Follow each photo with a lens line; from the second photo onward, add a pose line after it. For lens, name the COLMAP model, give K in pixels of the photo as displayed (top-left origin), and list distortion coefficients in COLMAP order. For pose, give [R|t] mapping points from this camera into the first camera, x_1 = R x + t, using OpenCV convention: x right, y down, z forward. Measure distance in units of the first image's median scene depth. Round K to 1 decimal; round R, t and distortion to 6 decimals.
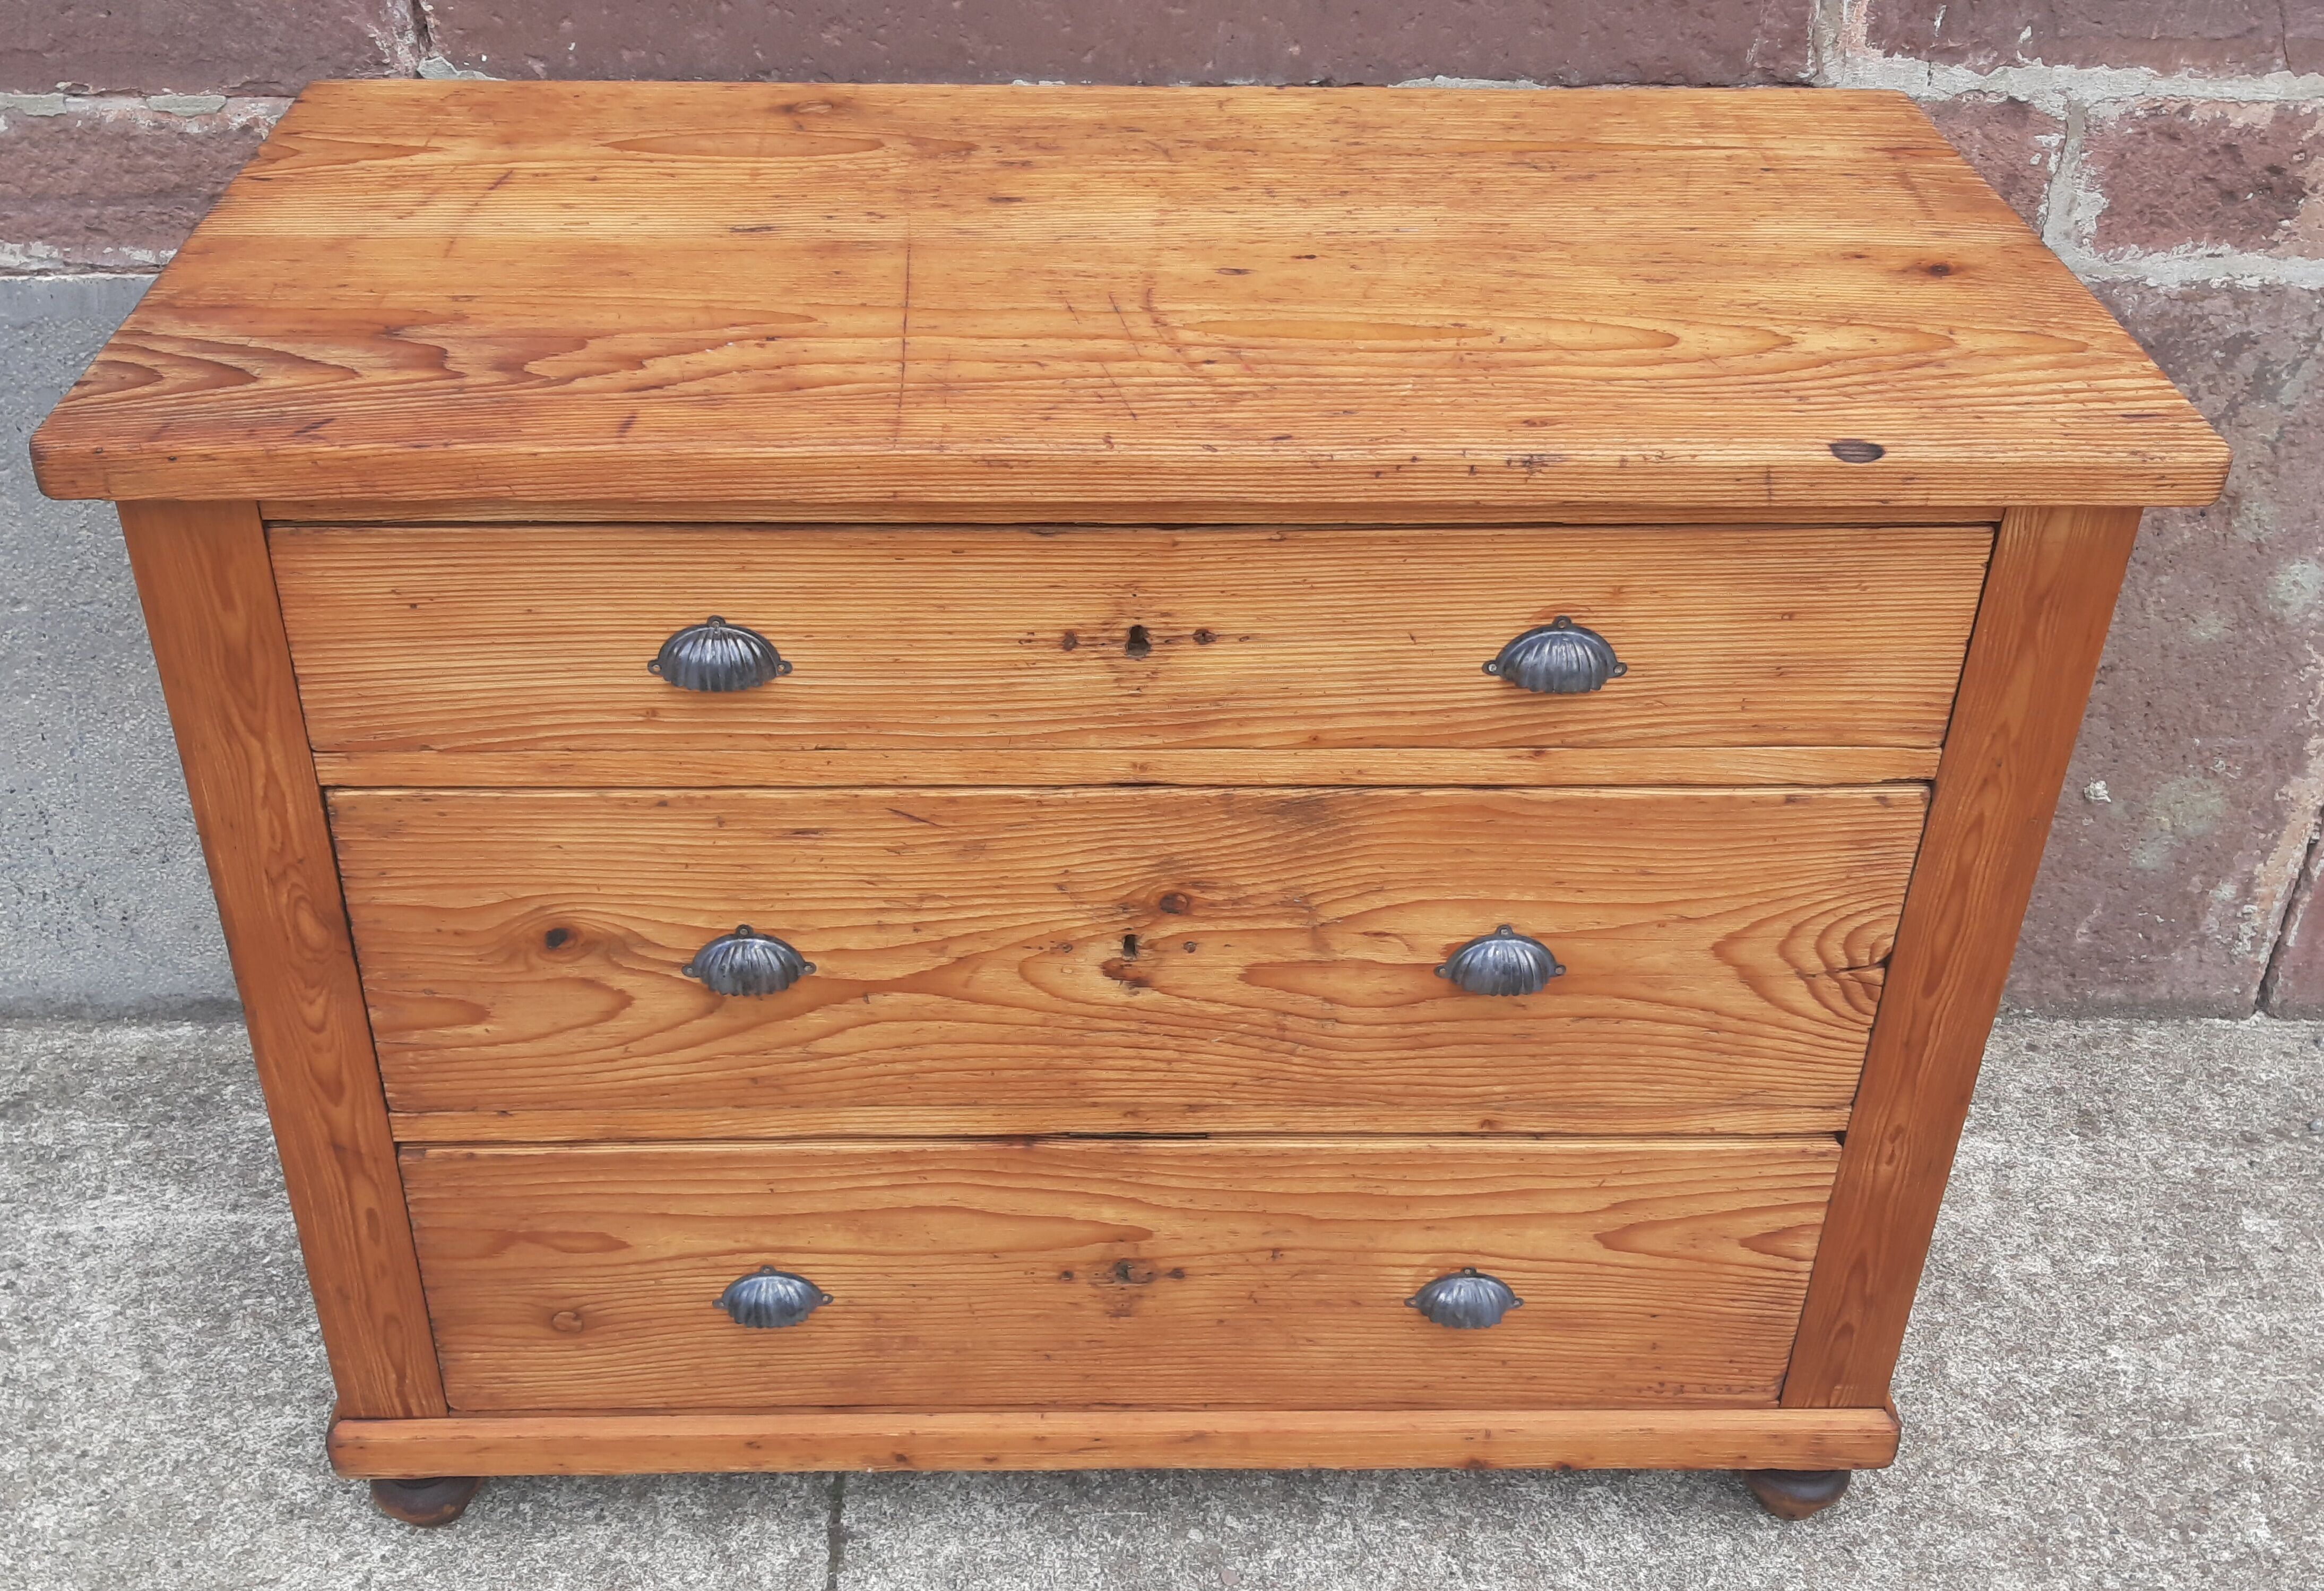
lens RADIAL K [[2362.8, 0, 1112.0], [0, 2362.8, 743.6], [0, 0, 1]] dist [0.154931, -0.447527]
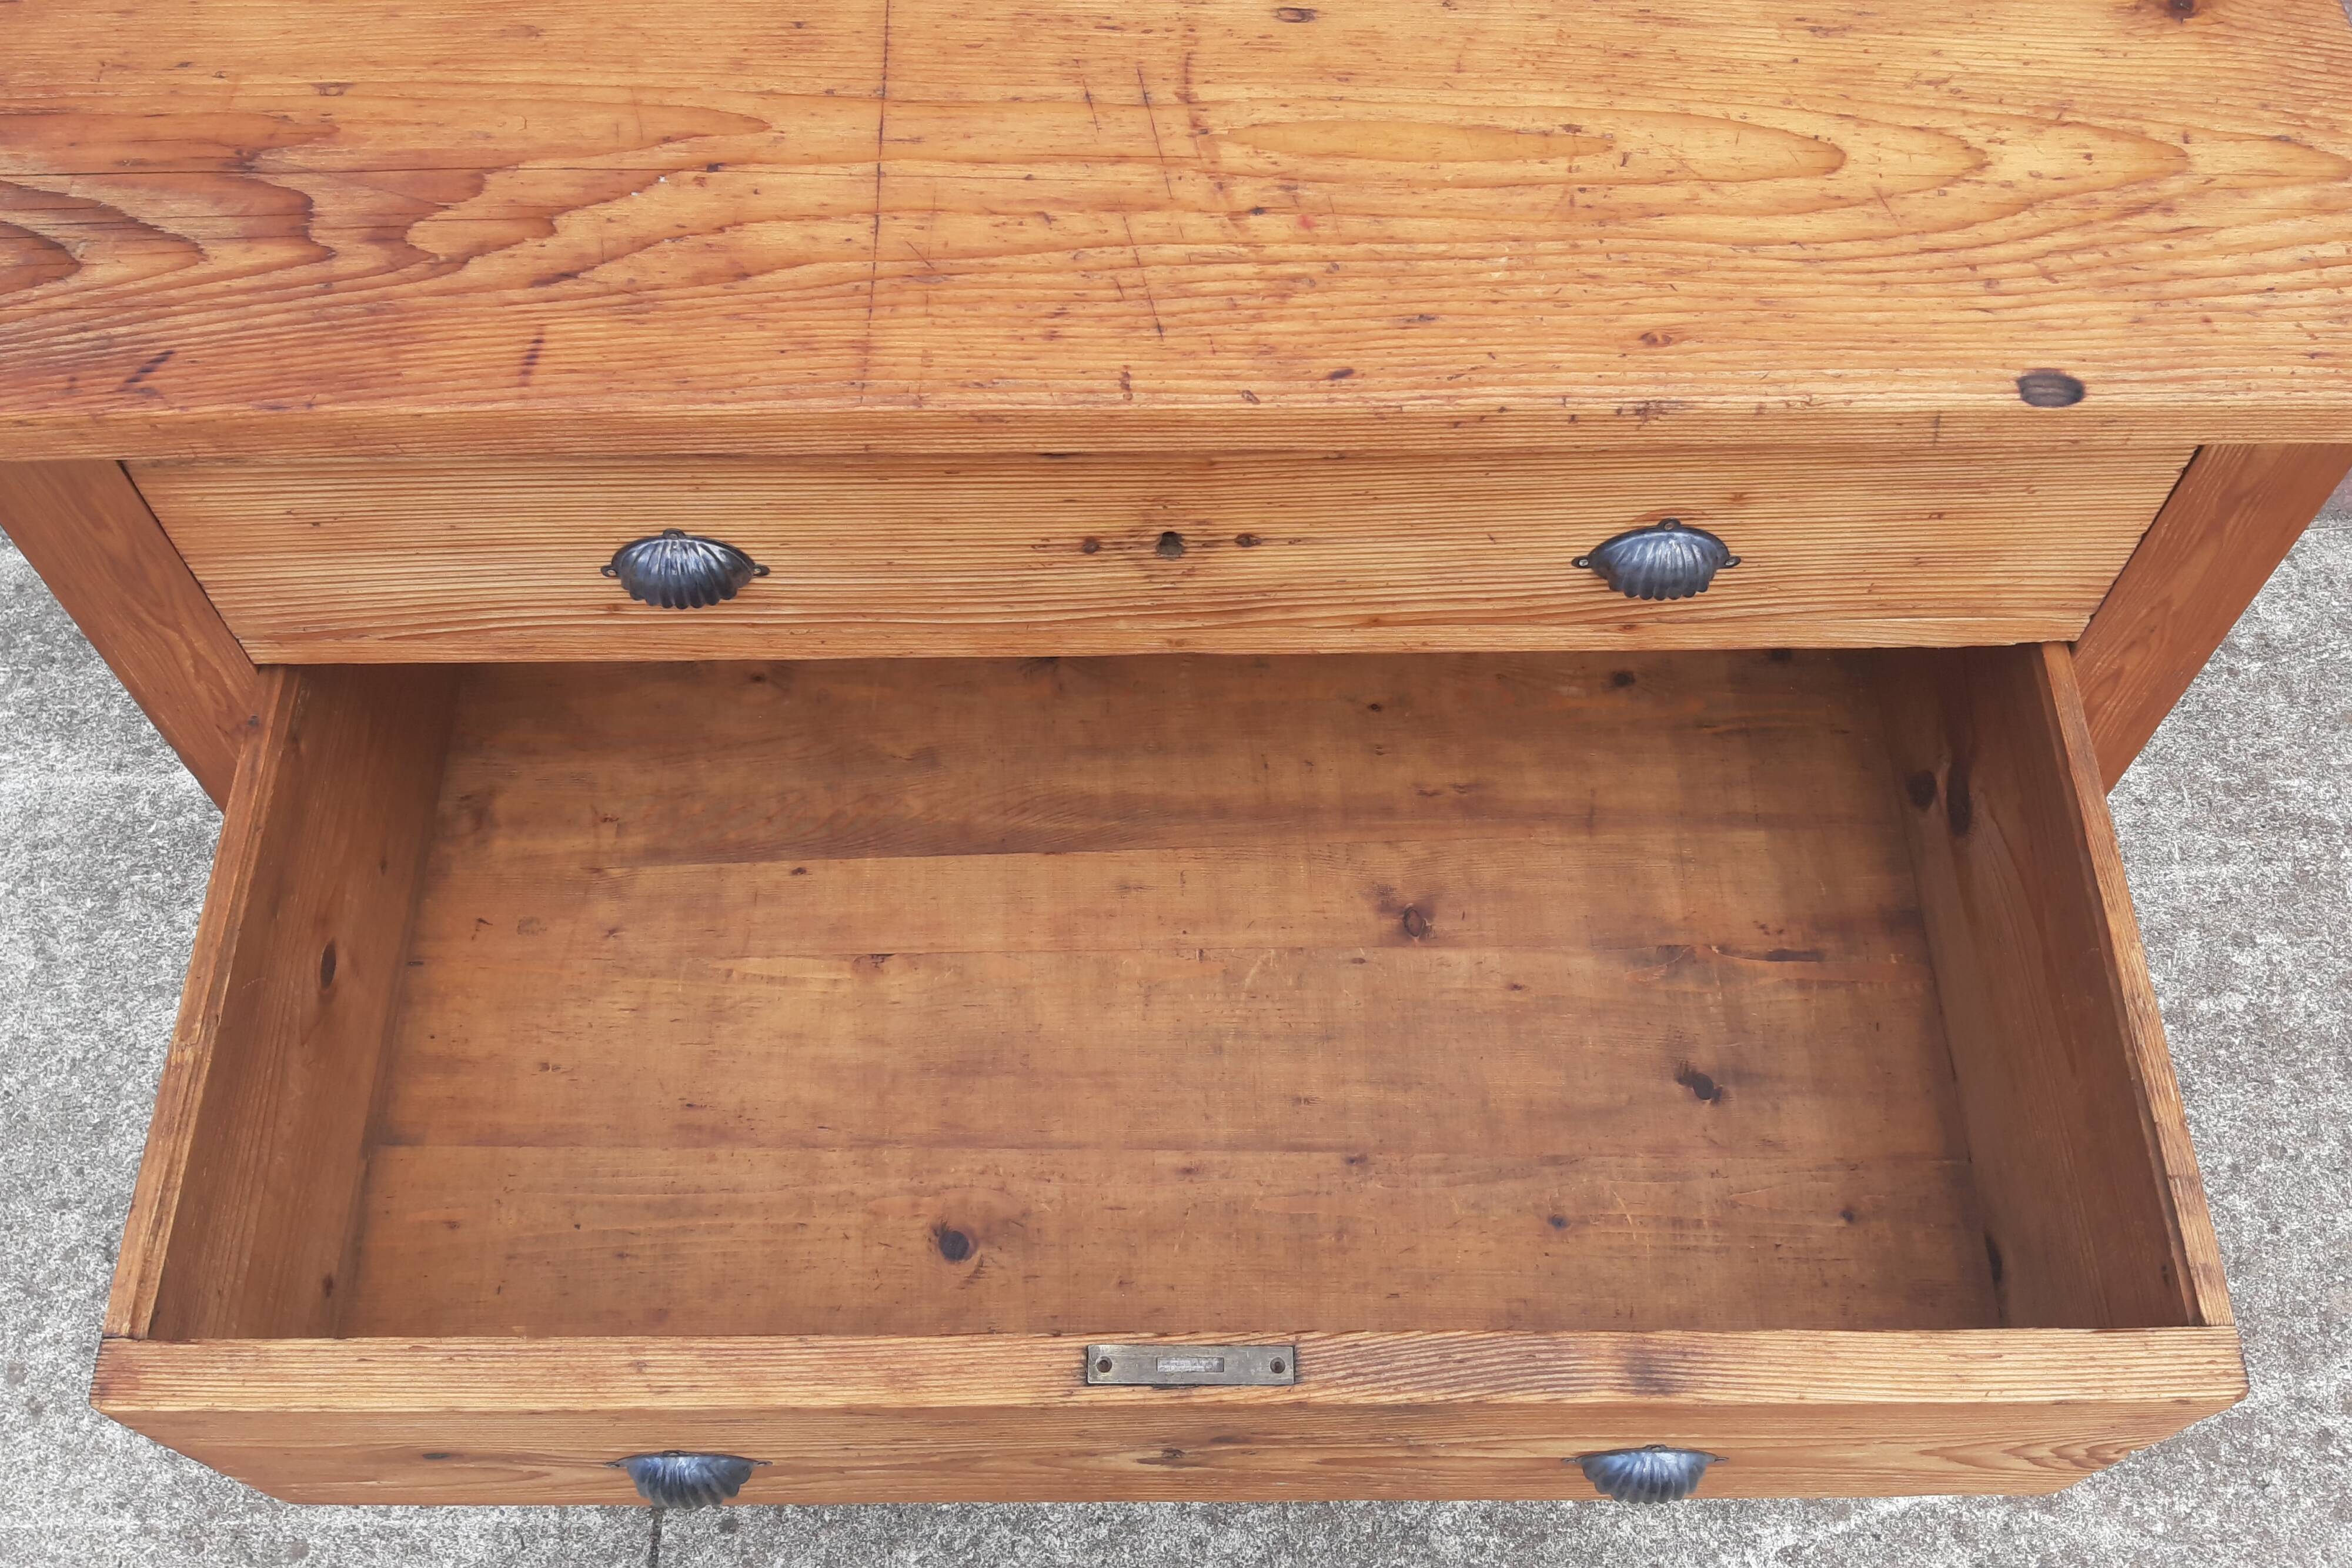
lens RADIAL K [[2133.8, 0, 1192.2], [0, 2133.8, 653.0], [0, 0, 1]] dist [0.097447, -0.203707]
pose [[0.999901, 0.003298, -0.013663, 0.027864], [0.002336, 0.919574, 0.392909, -0.293567], [0.013860, -0.392902, 0.919476, 0.259753]]
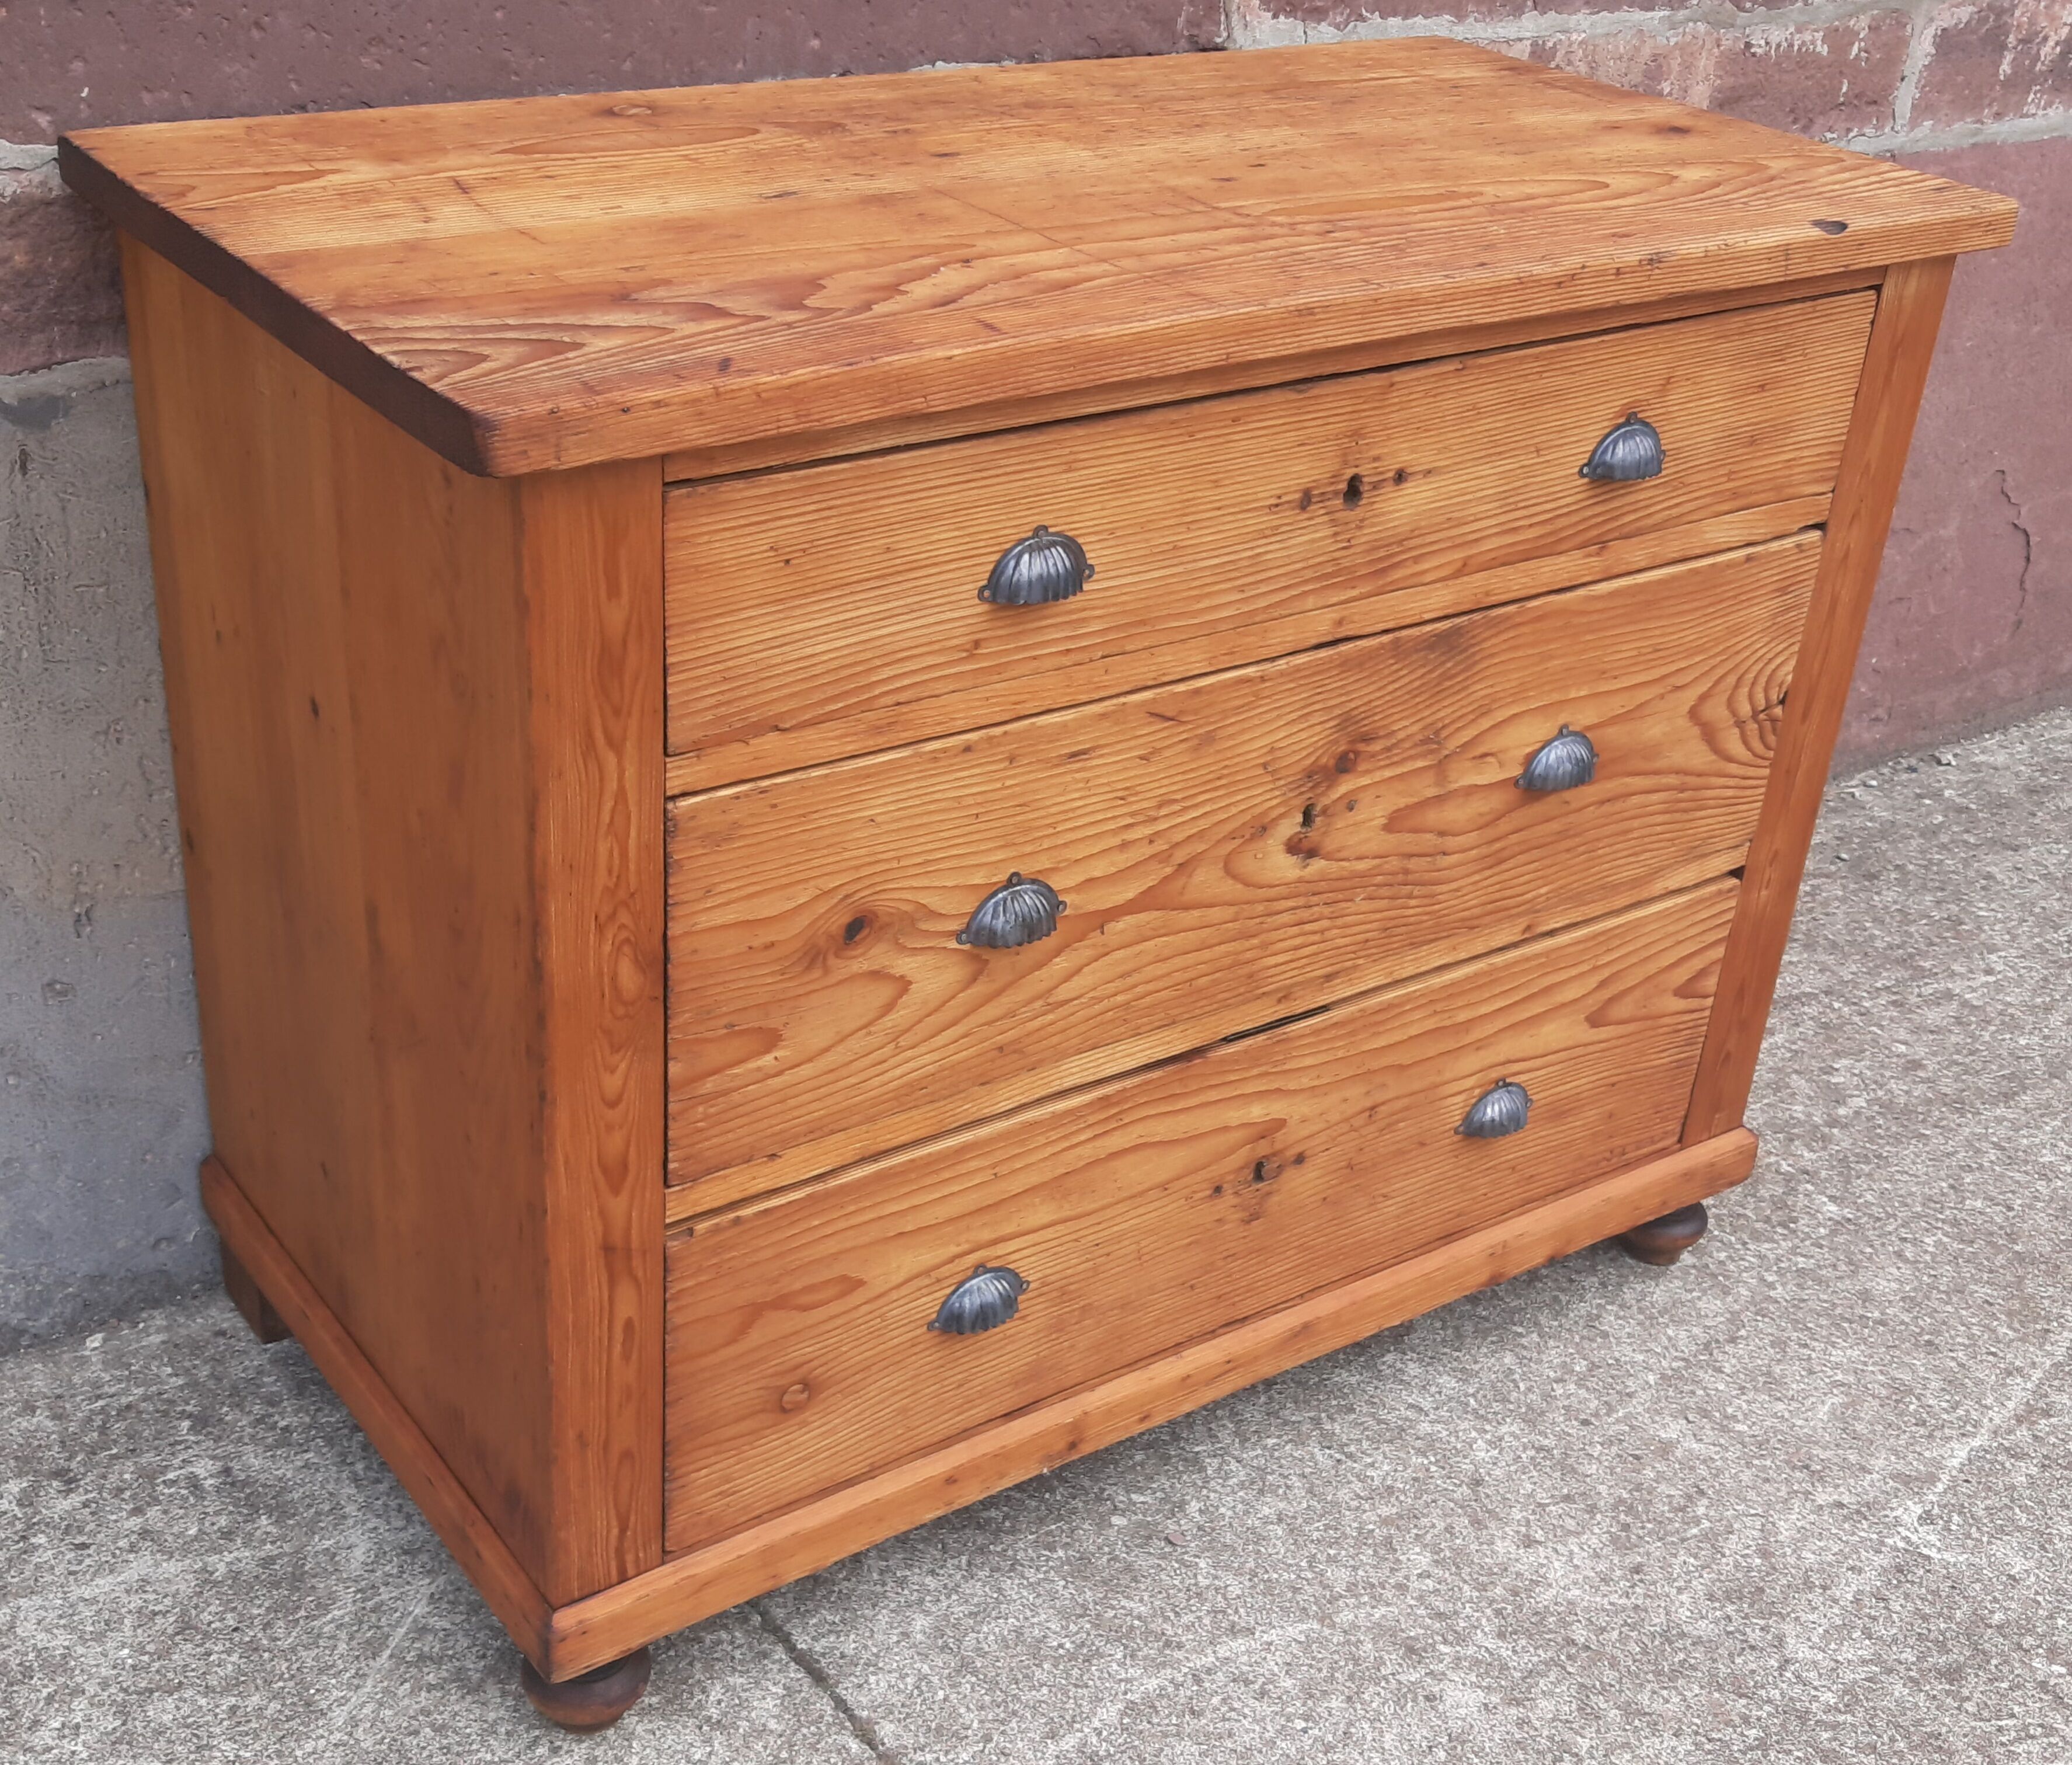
lens RADIAL K [[2616.3, 0, 1038.7], [0, 2616.3, 972.1], [0, 0, 1]] dist [0.173531, -0.518458]
pose [[0.824469, -0.243672, 0.510759, -0.724518], [0.261755, 0.964403, 0.037570, 0.079647], [-0.501732, 0.102719, 0.858903, 0.068083]]
